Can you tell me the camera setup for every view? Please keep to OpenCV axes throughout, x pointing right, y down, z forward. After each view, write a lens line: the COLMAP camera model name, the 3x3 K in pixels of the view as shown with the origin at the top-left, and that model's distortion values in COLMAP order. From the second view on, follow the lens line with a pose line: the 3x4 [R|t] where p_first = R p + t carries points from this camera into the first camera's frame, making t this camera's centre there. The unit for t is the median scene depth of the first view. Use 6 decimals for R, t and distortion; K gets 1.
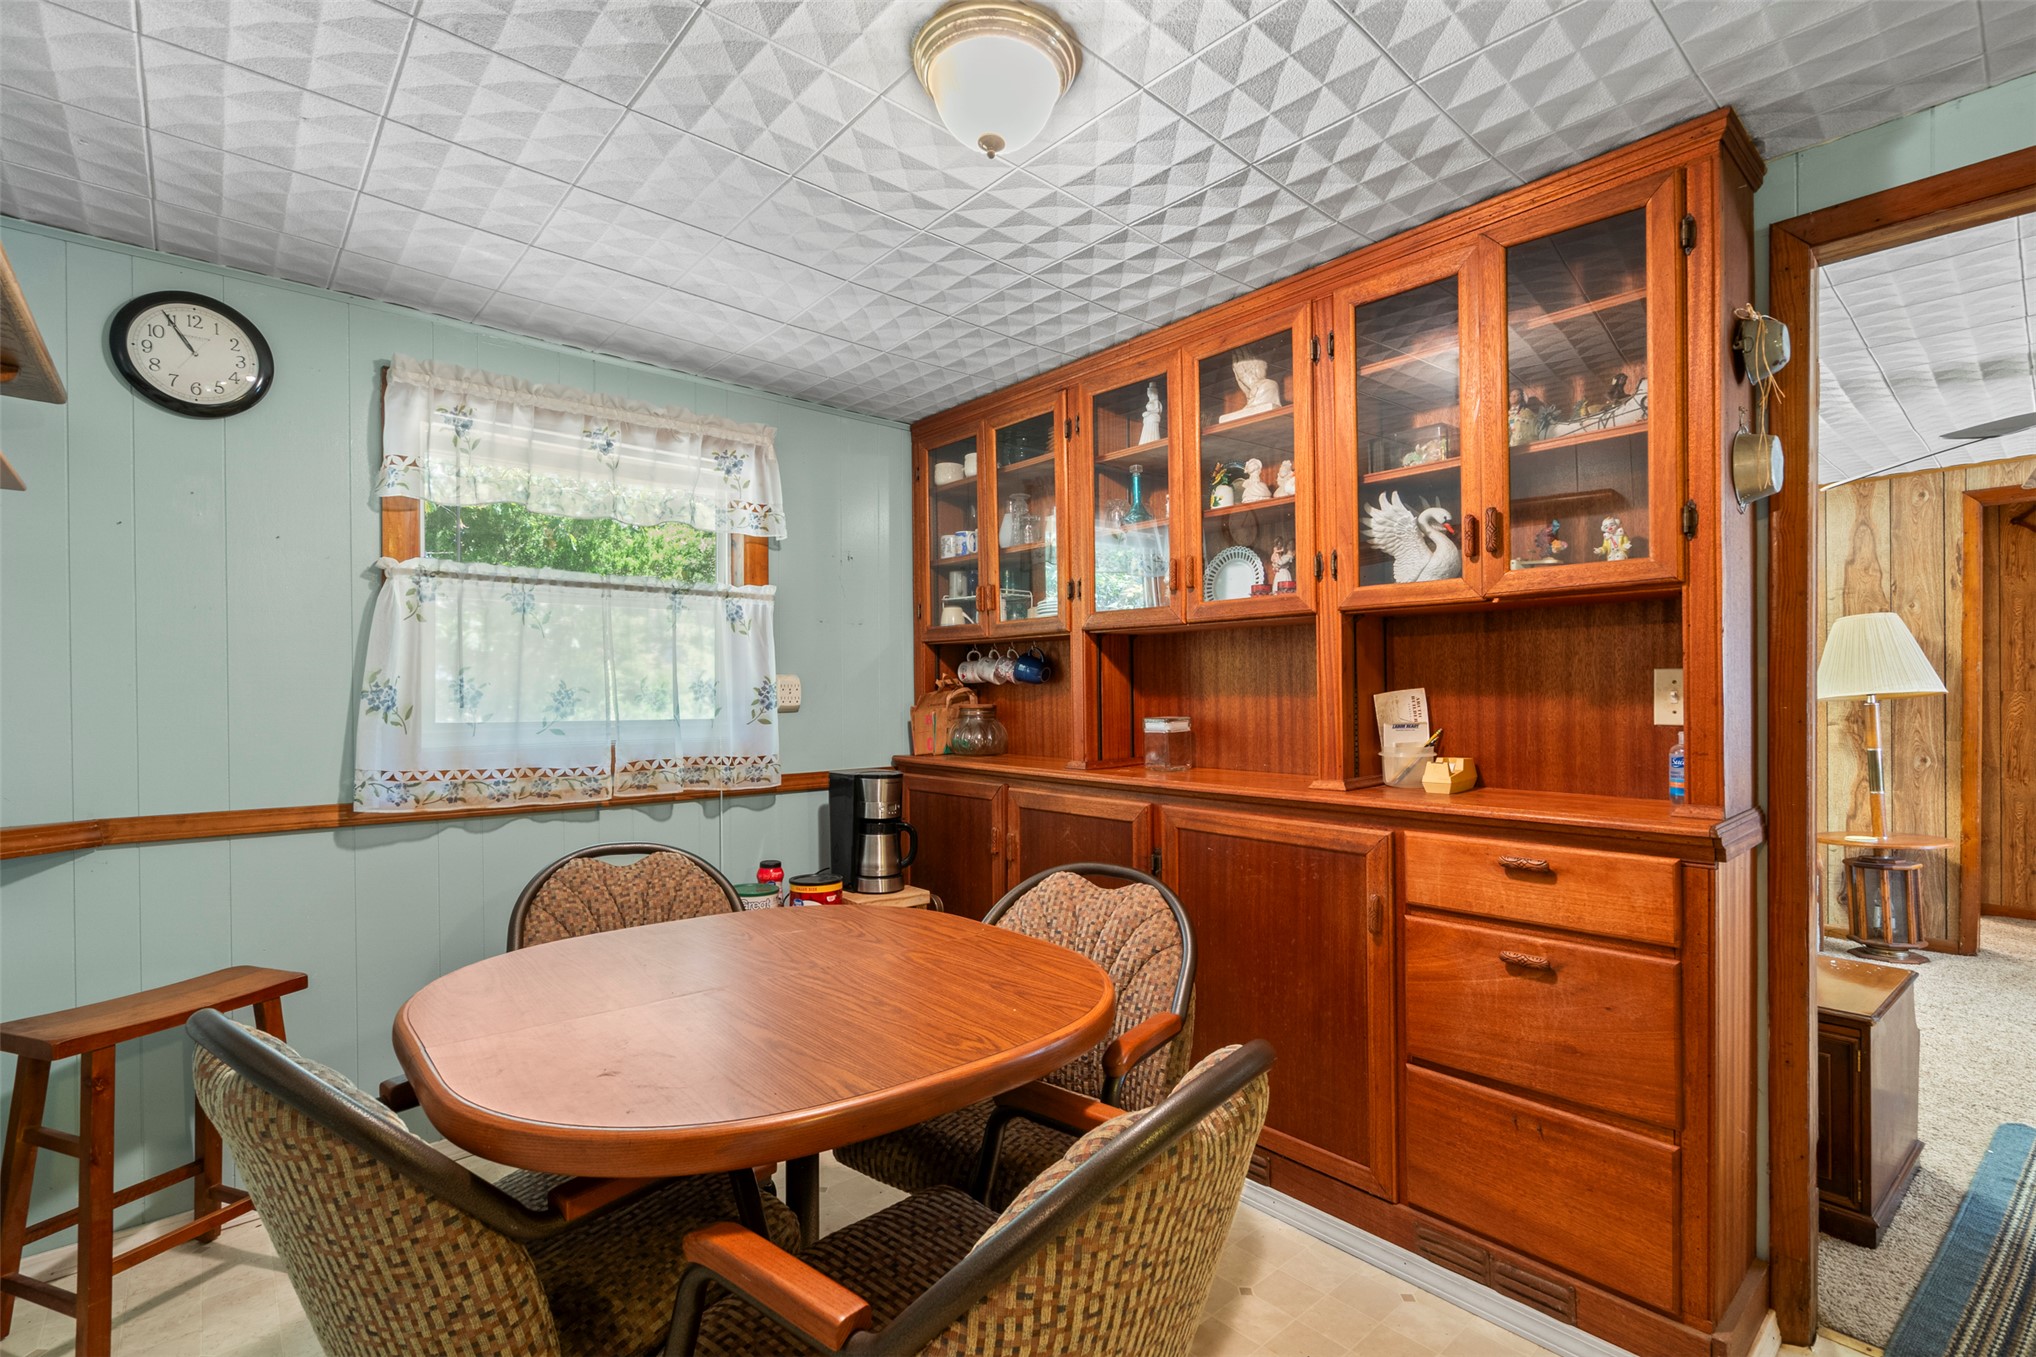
lens RADIAL K [[926.9, 0, 1016.7], [0, 926.9, 684.0], [0, 0, 1]] dist [0.001916, 0.000770]
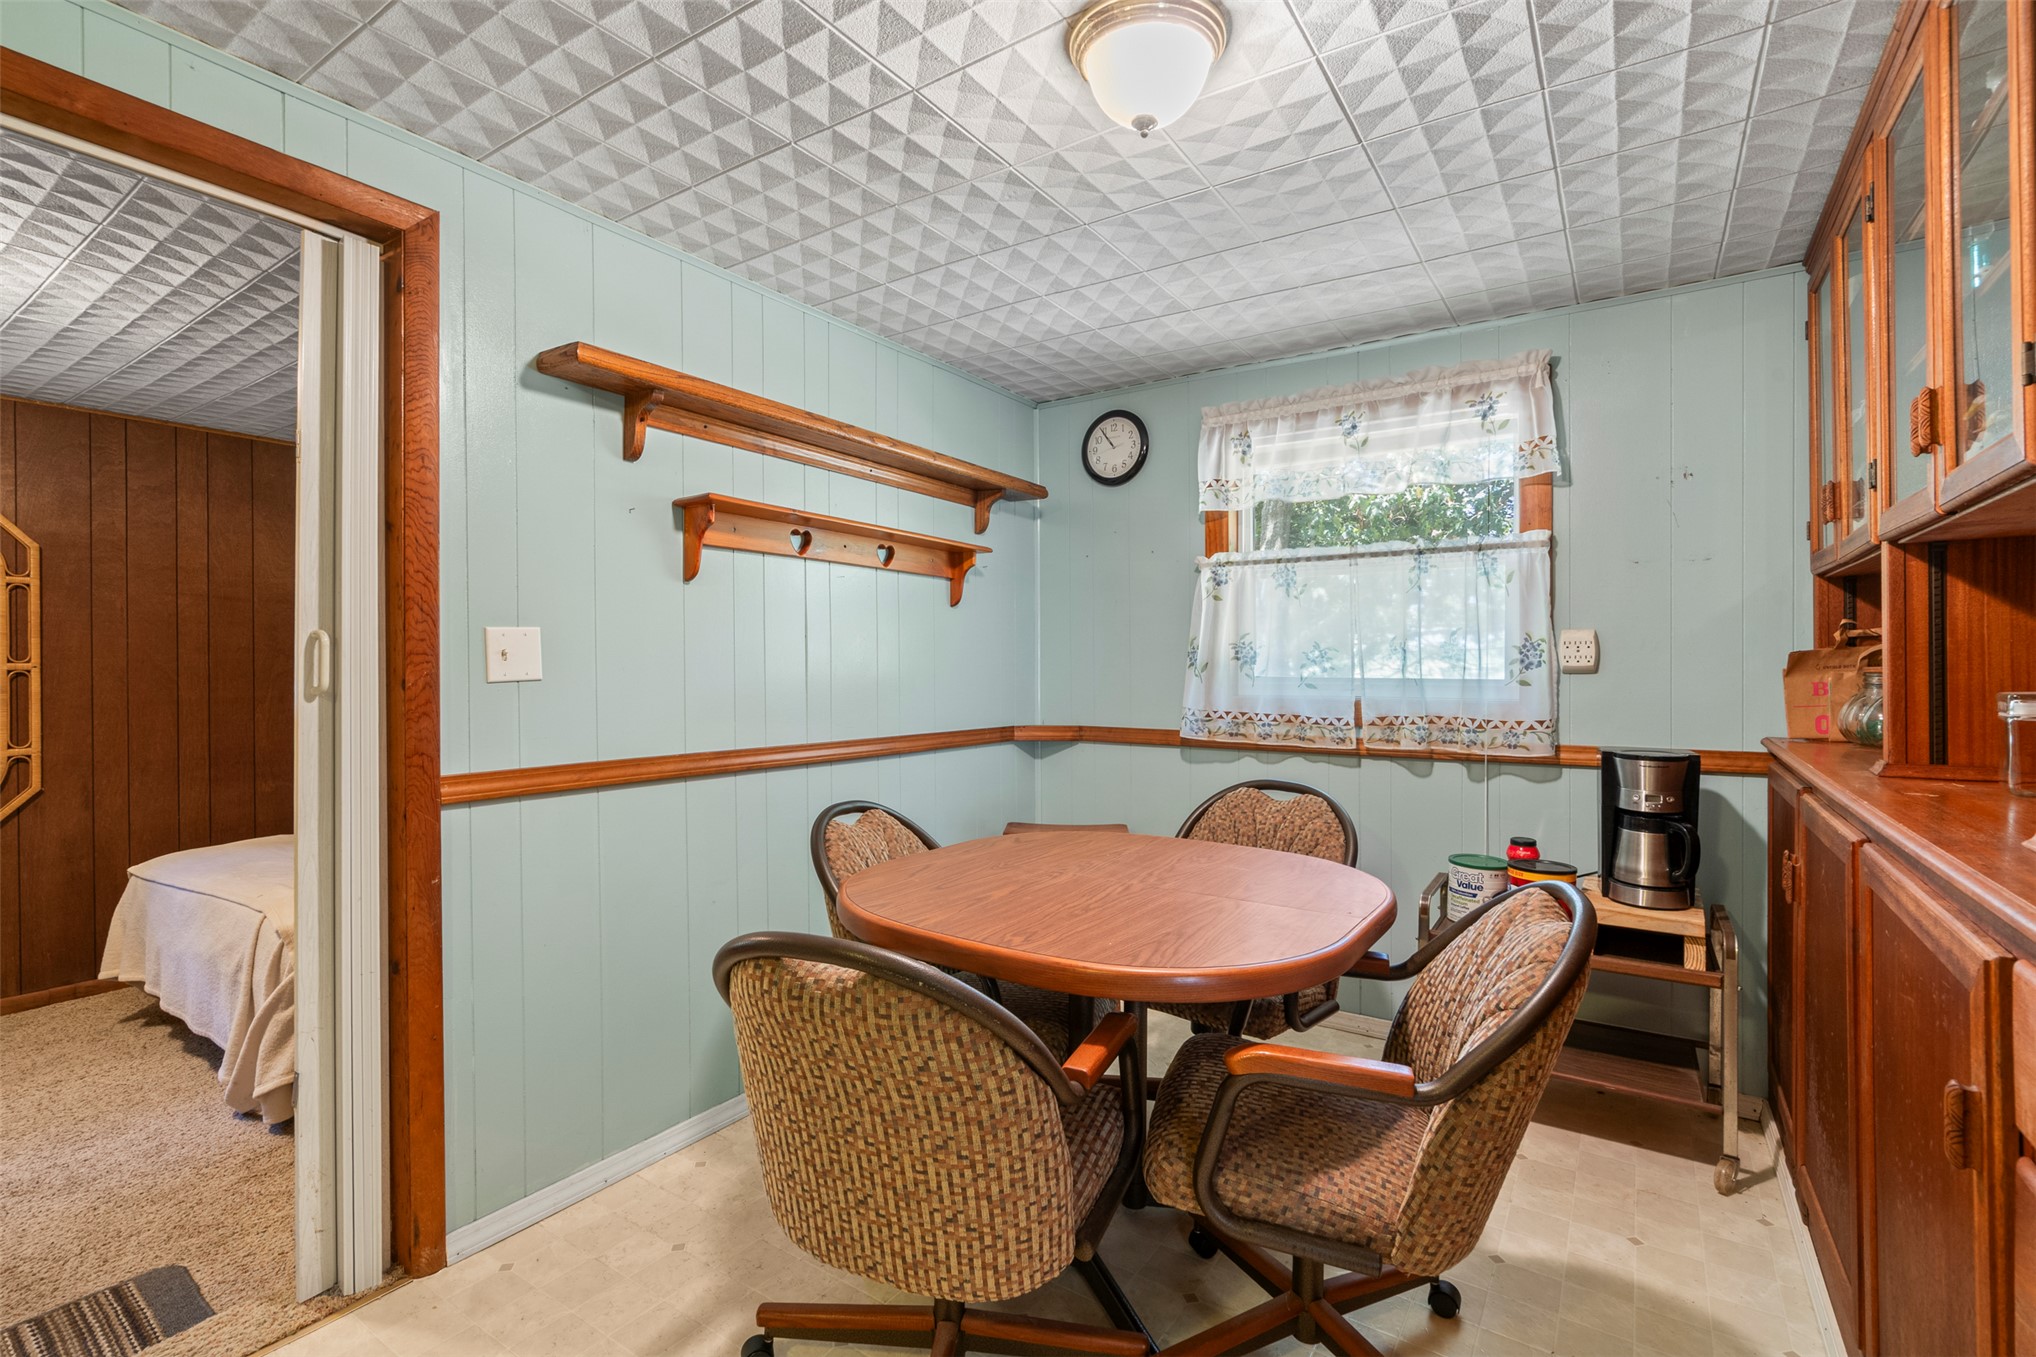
lens RADIAL K [[930.8, 0, 1014.8], [0, 930.8, 656.4], [0, 0, 1]] dist [0.003837, 0.000481]
pose [[0.257071, -0.003281, -0.966387, 0.521053], [0.012323, 0.999924, -0.000116, 0.009357], [0.966314, -0.011879, 0.257092, 0.319816]]
